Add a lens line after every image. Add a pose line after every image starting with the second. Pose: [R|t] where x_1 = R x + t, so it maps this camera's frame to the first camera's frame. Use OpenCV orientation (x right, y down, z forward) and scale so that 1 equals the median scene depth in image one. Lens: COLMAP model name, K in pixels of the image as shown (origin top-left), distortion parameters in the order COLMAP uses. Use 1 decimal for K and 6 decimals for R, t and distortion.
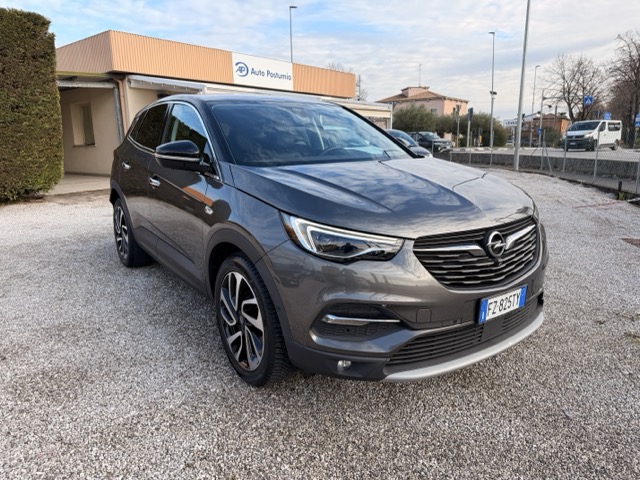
lens RADIAL K [[451.8, 0, 315.9], [0, 451.8, 241.1], [0, 0, 1]] dist [0.021026, -0.029723]
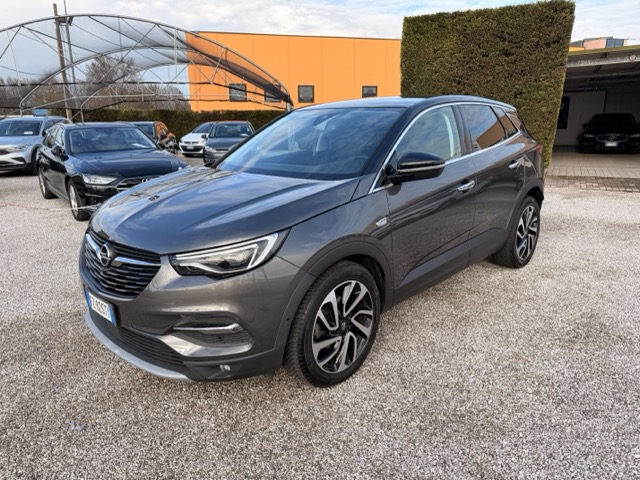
lens RADIAL K [[451.8, 0, 321.3], [0, 451.8, 240.8], [0, 0, 1]] dist [0.021026, -0.029723]
pose [[0.194301, 0.269038, -0.943327, 0.265622], [-0.209747, 0.950808, 0.227970, -0.067922], [0.958255, 0.153565, 0.241173, 0.210074]]
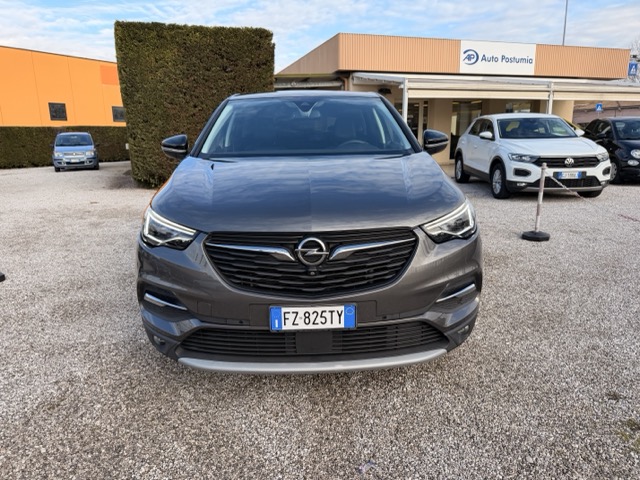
lens RADIAL K [[451.8, 0, 316.1], [0, 451.8, 239.2], [0, 0, 1]] dist [0.021026, -0.029723]
pose [[0.836443, 0.123006, -0.534072, 0.148771], [-0.115632, 0.992160, 0.047413, -0.010215], [0.535716, 0.022098, 0.844109, 0.041255]]
